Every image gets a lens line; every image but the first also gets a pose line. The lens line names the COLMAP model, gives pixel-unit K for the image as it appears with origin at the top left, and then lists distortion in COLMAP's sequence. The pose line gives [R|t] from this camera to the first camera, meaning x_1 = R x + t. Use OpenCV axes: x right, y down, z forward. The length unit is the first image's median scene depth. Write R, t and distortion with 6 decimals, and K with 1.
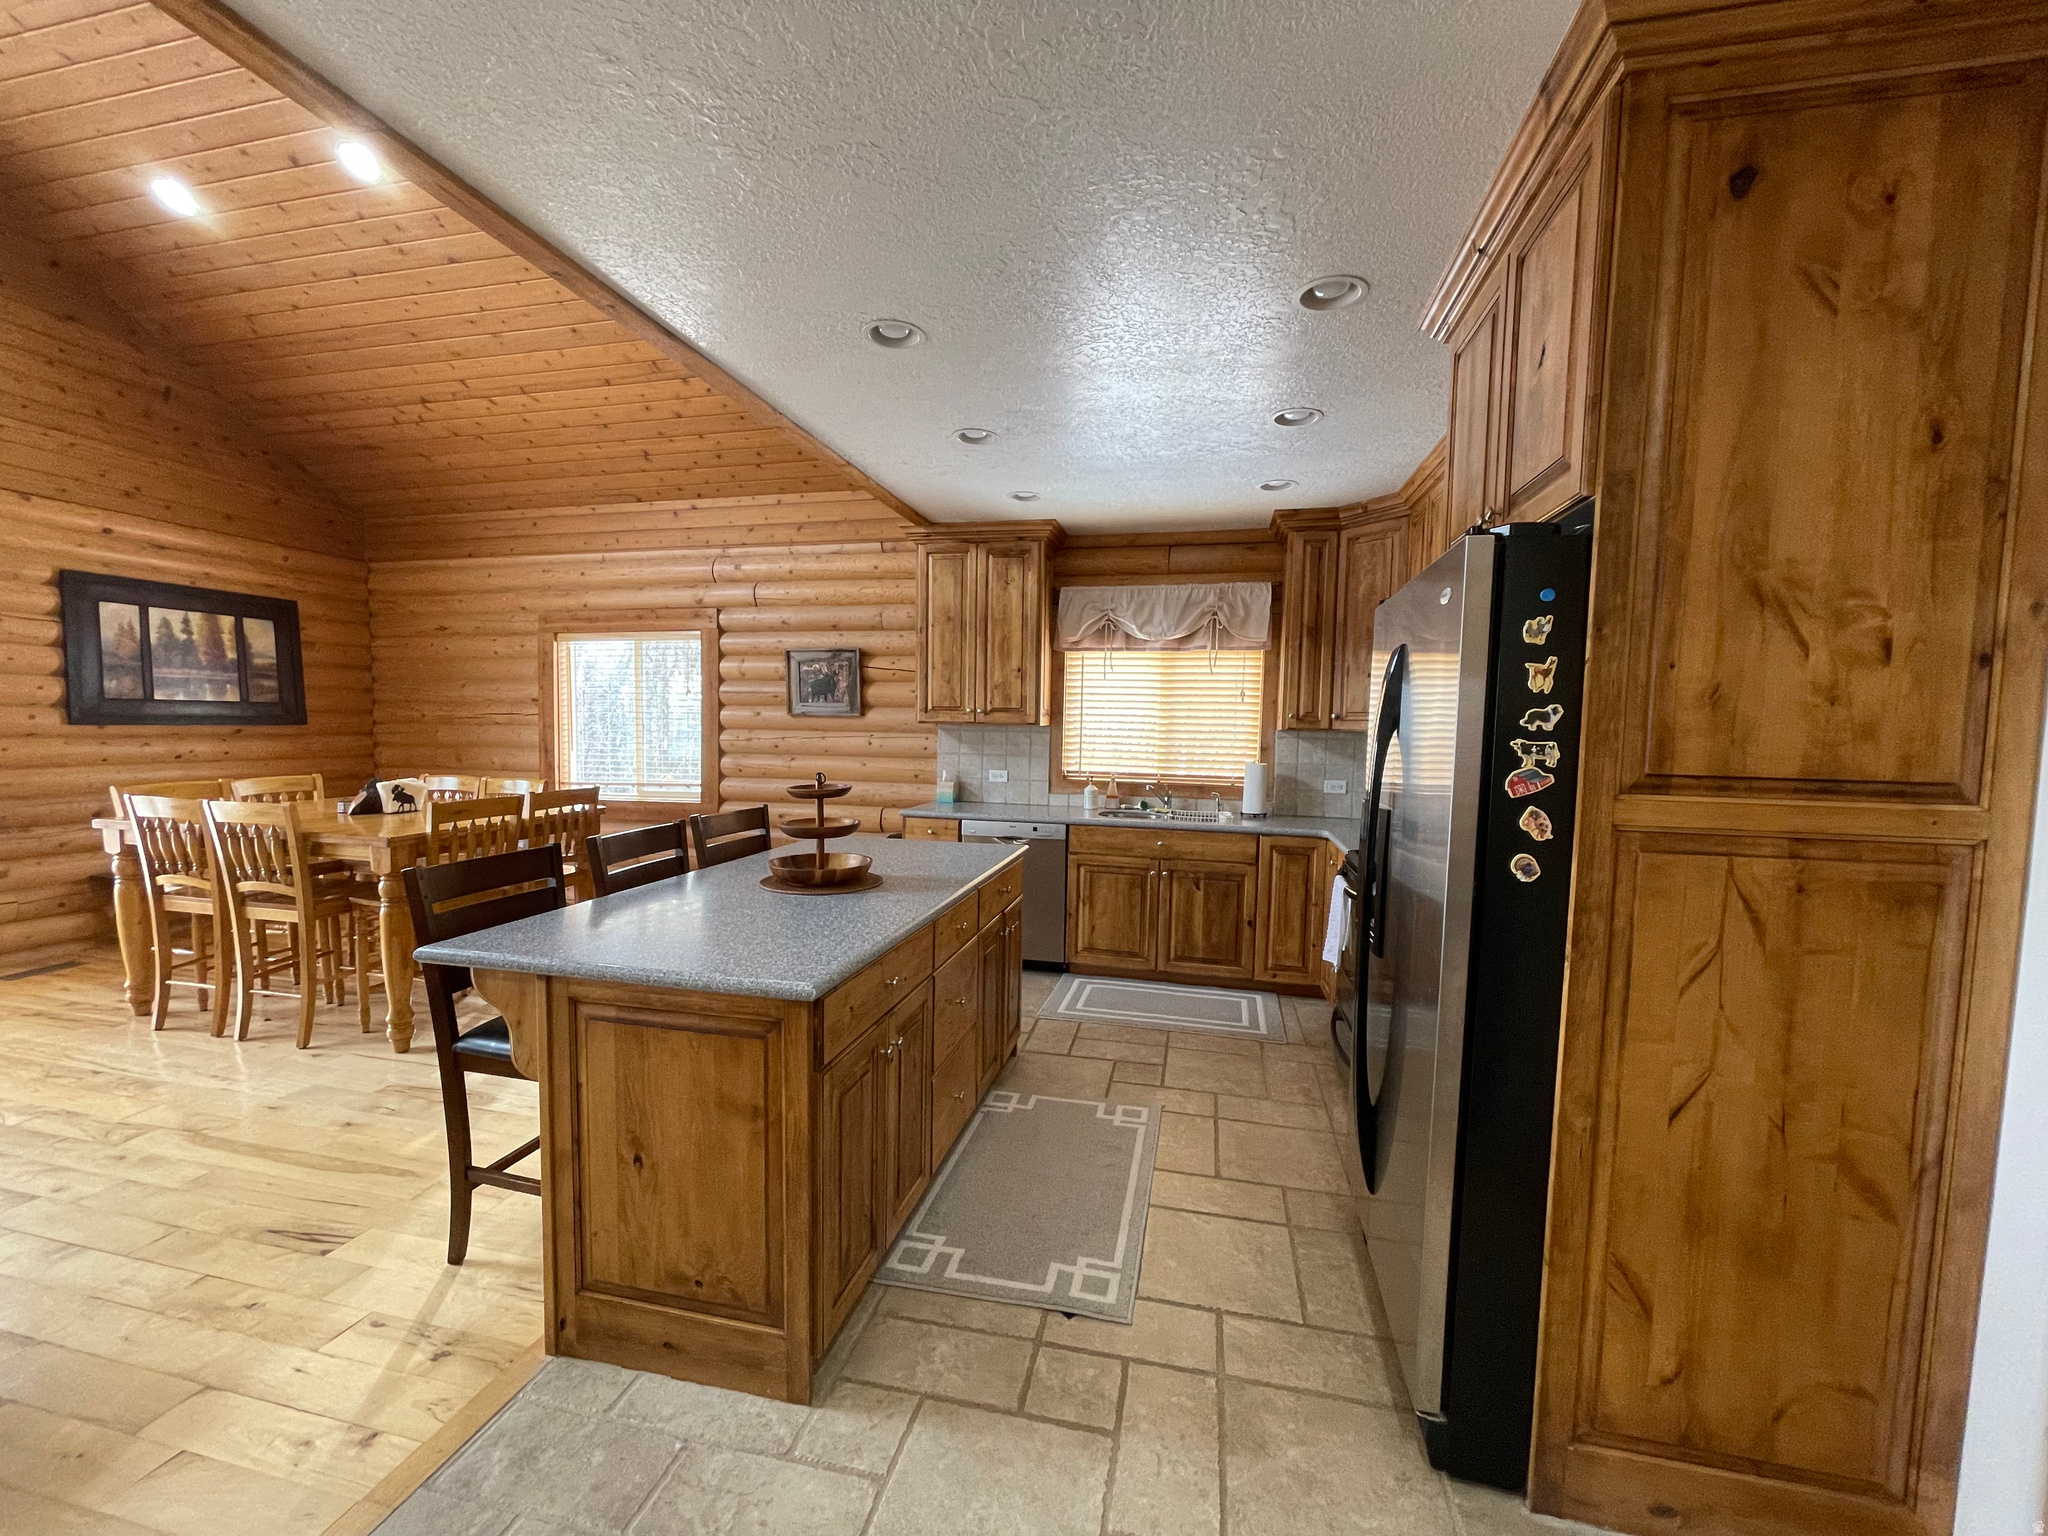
lens RADIAL K [[827.3, 0, 1018.9], [0, 827.3, 778.6], [0, 0, 1]] dist [-0.001309, 0.000931]
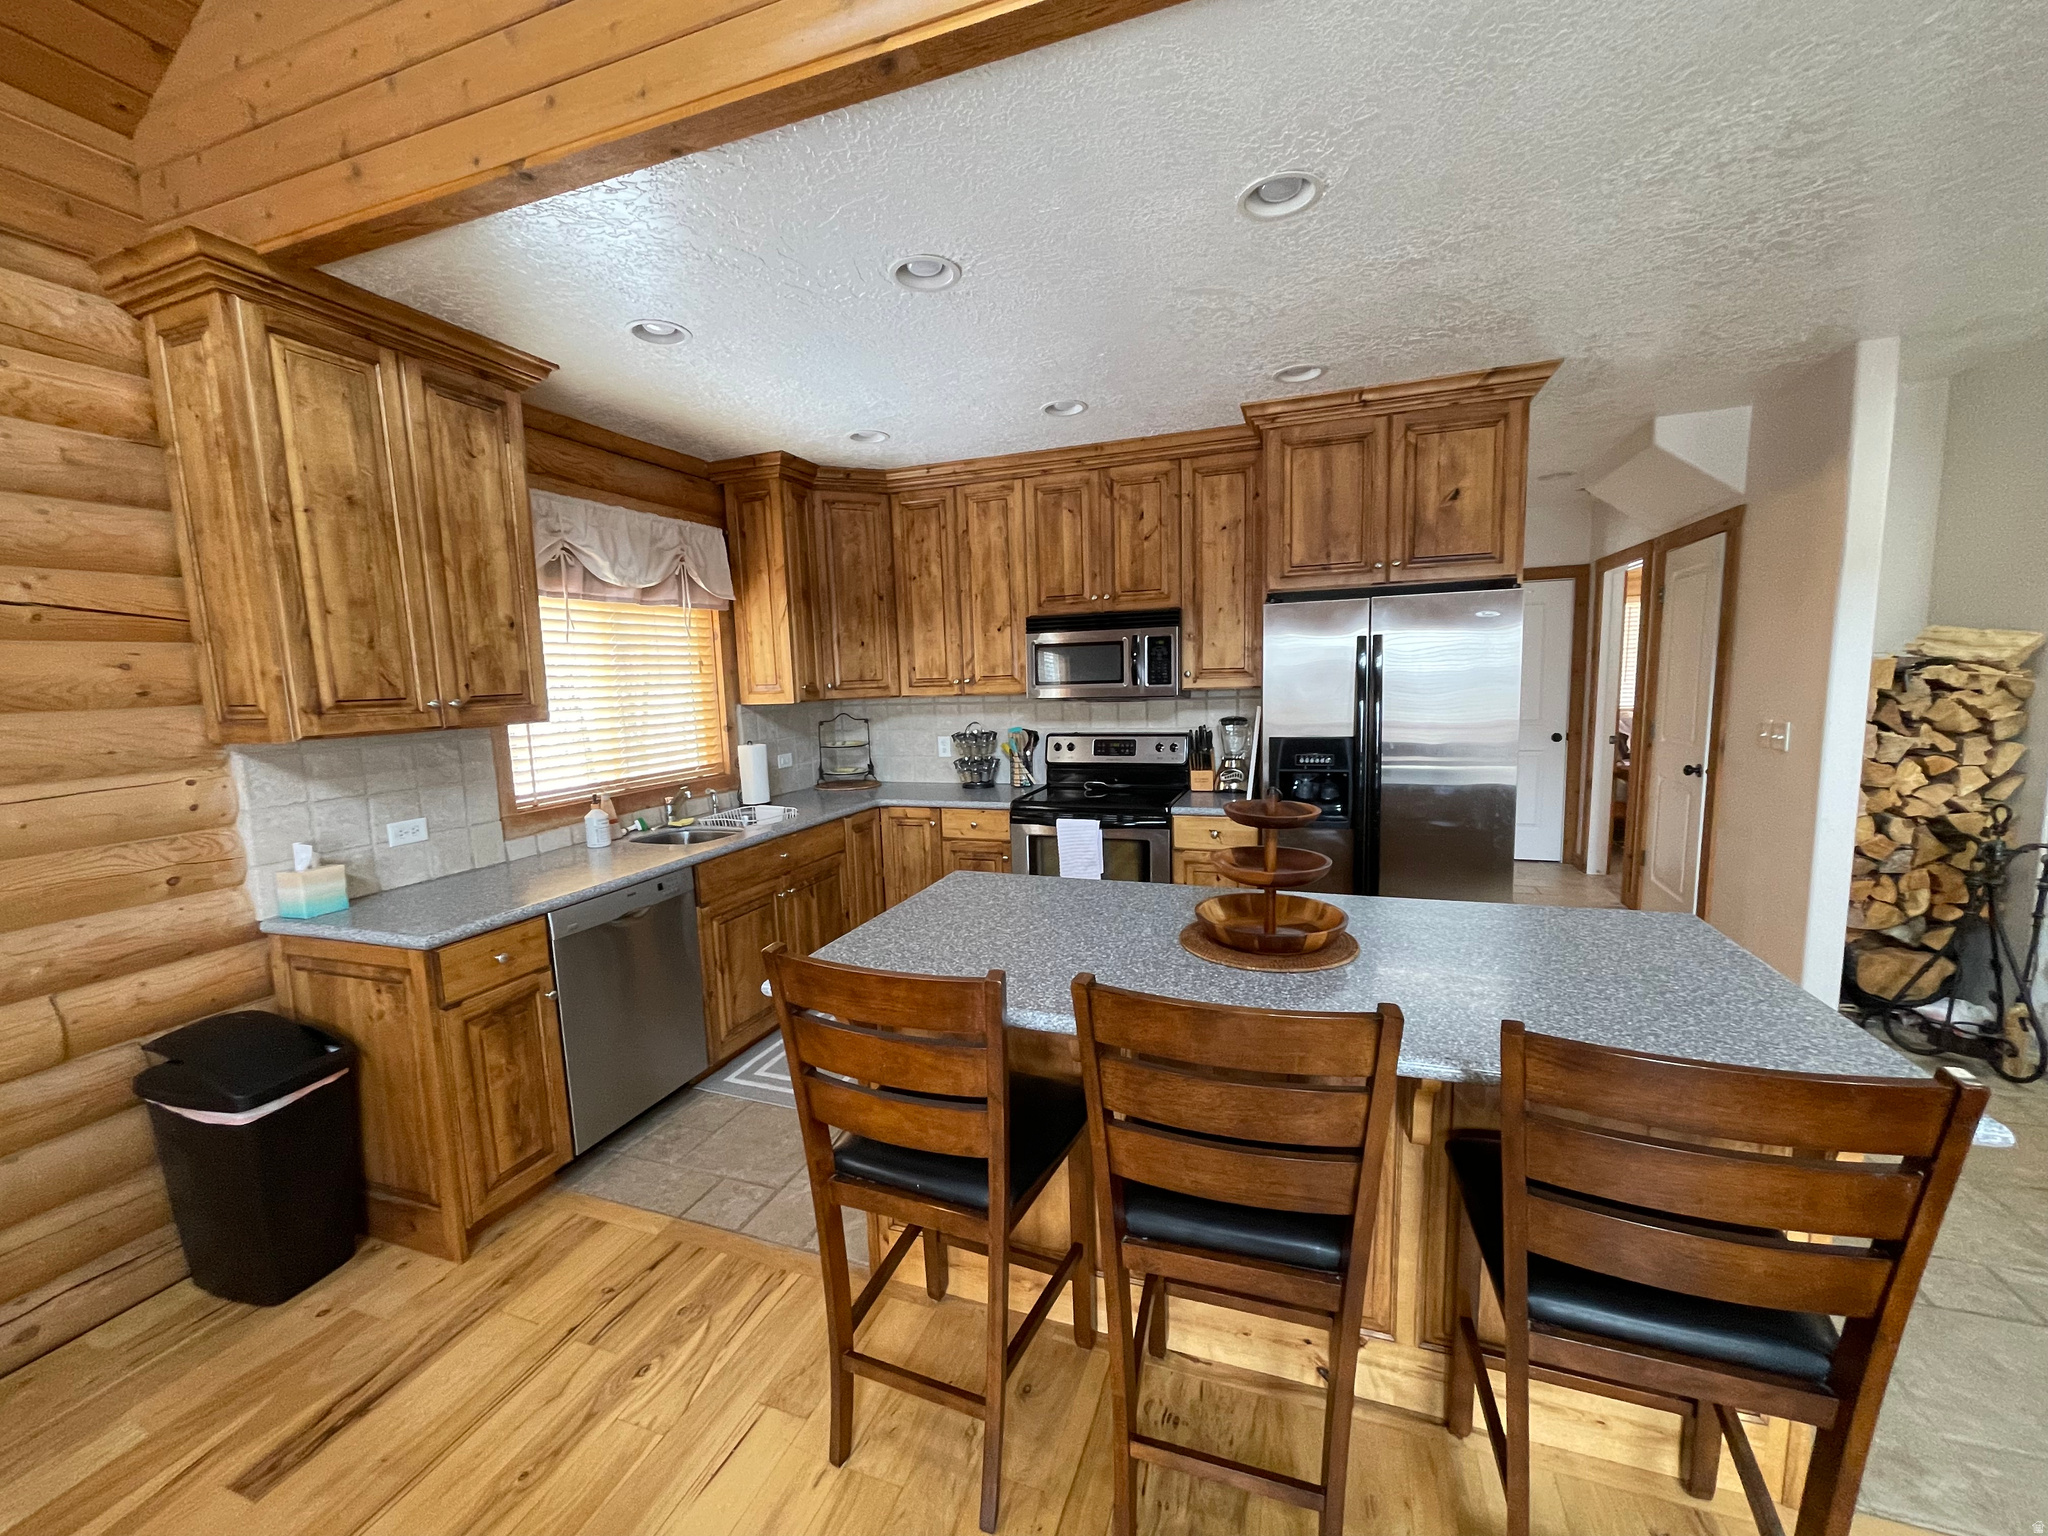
lens RADIAL K [[825.8, 0, 1012.5], [0, 825.8, 776.2], [0, 0, 1]] dist [0.001690, 0.000581]
pose [[0.118602, -0.146748, 0.982038, -0.510466], [0.103791, 0.985433, 0.134720, -0.071613], [-0.987502, 0.085949, 0.132106, 0.609611]]
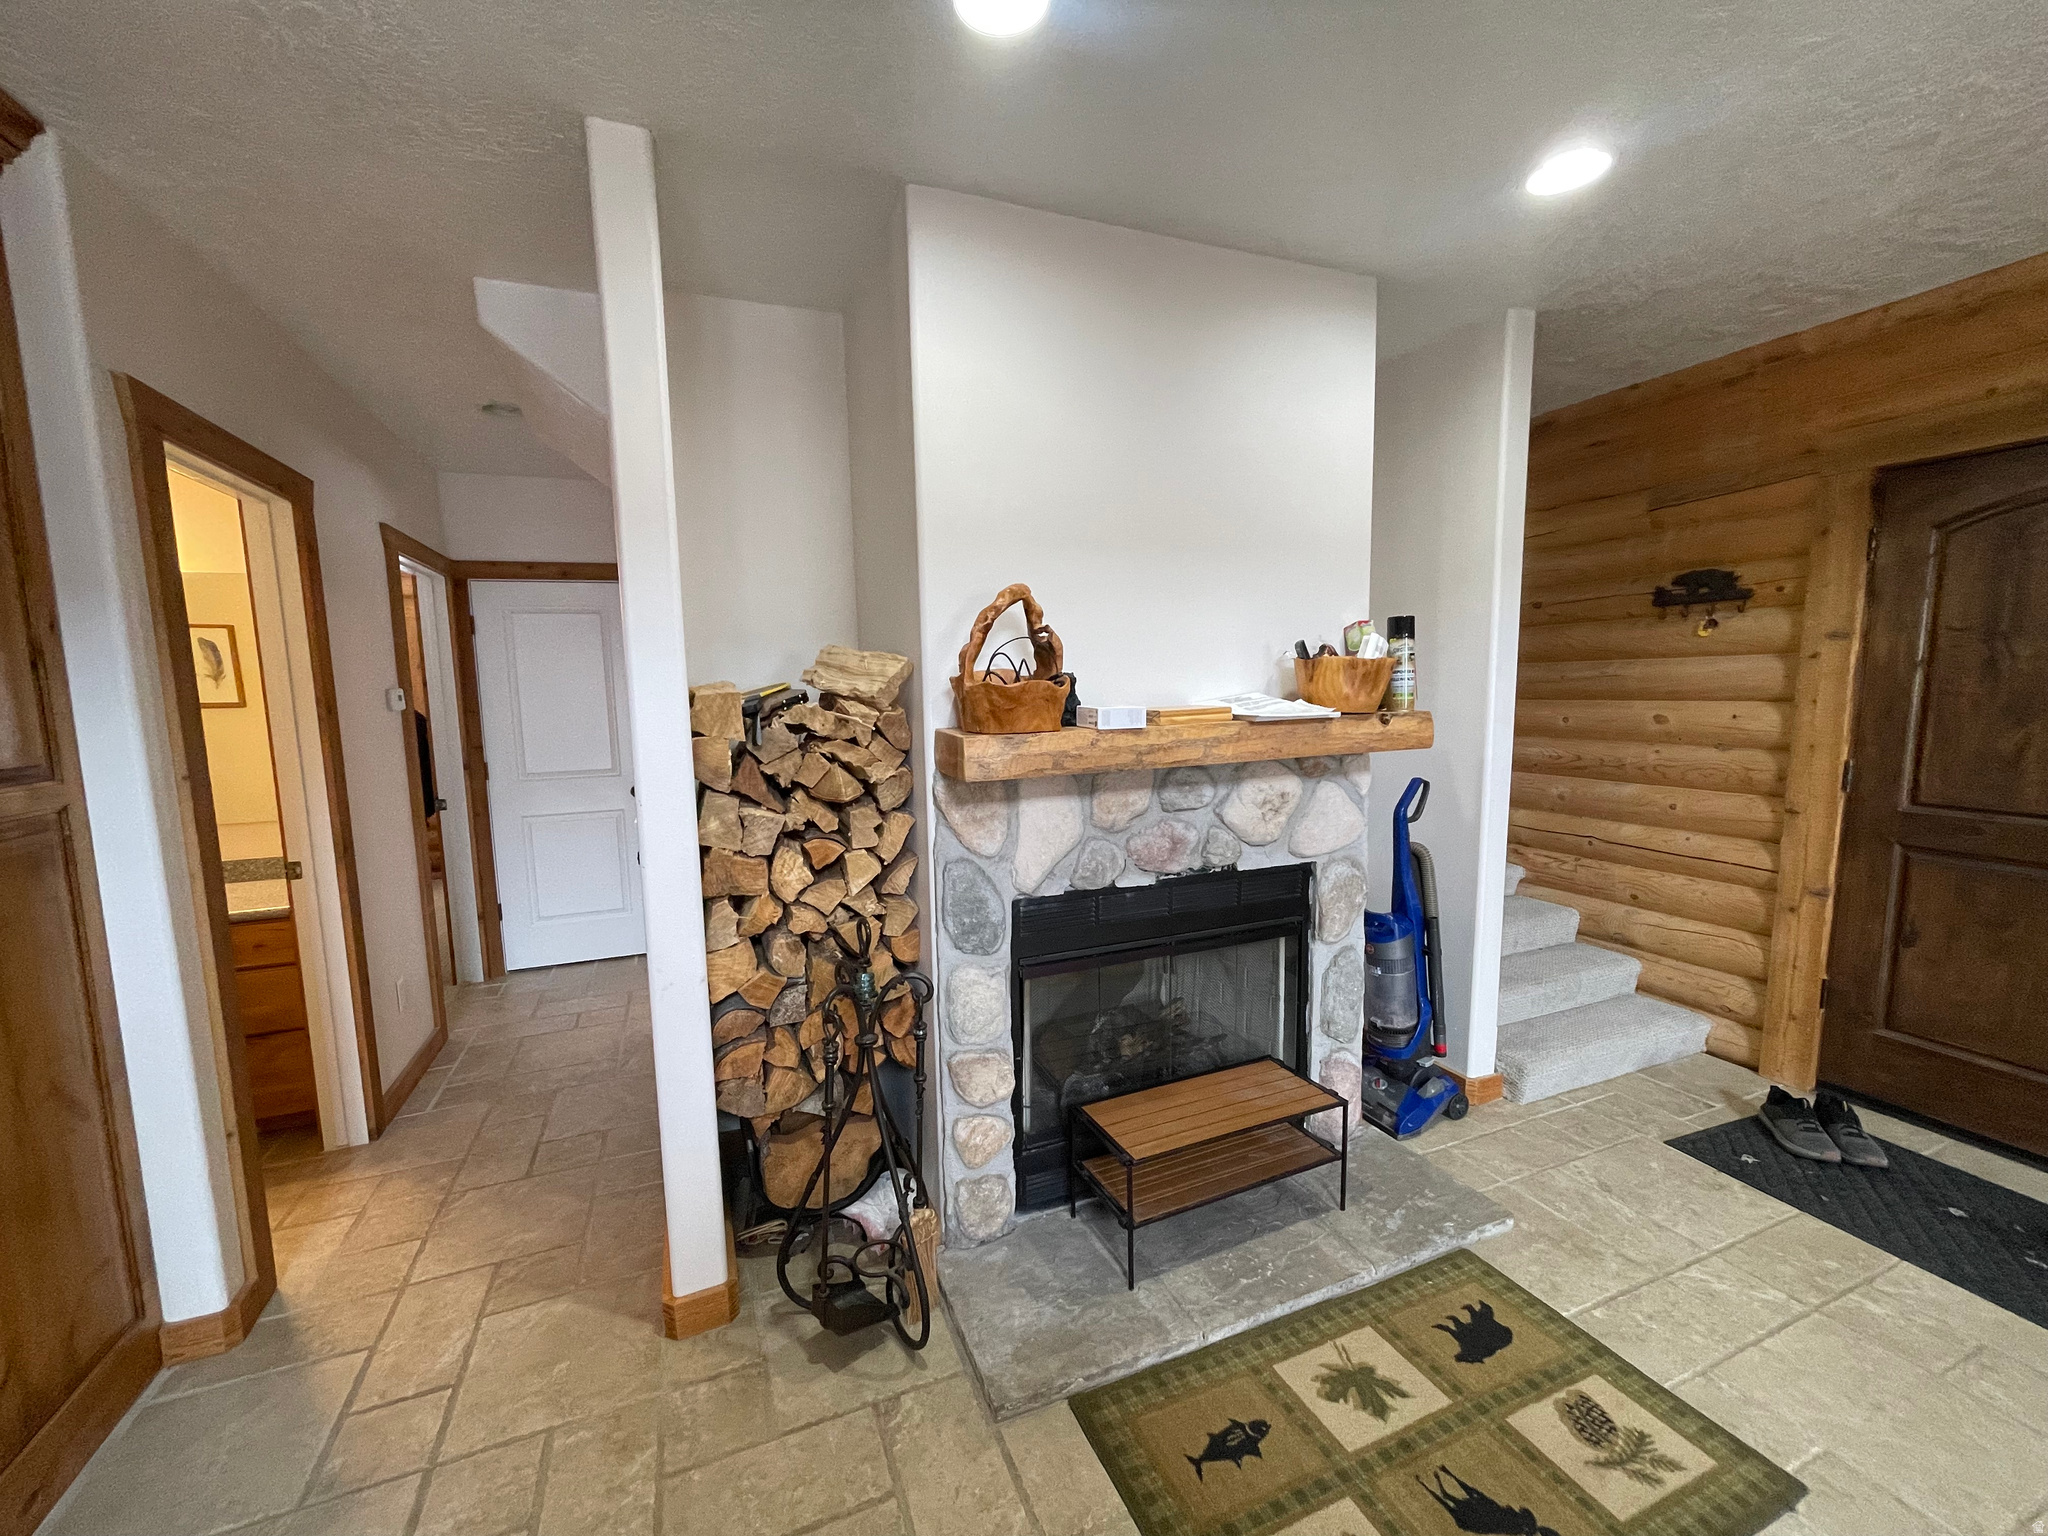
lens RADIAL K [[808.6, 0, 1028.4], [0, 808.6, 778.5], [0, 0, 1]] dist [-0.001565, -0.000216]
pose [[-0.572987, -0.100371, 0.813395, -0.191087], [0.067232, 0.983371, 0.168706, -0.019753], [-0.816802, 0.151353, -0.556710, 0.128862]]
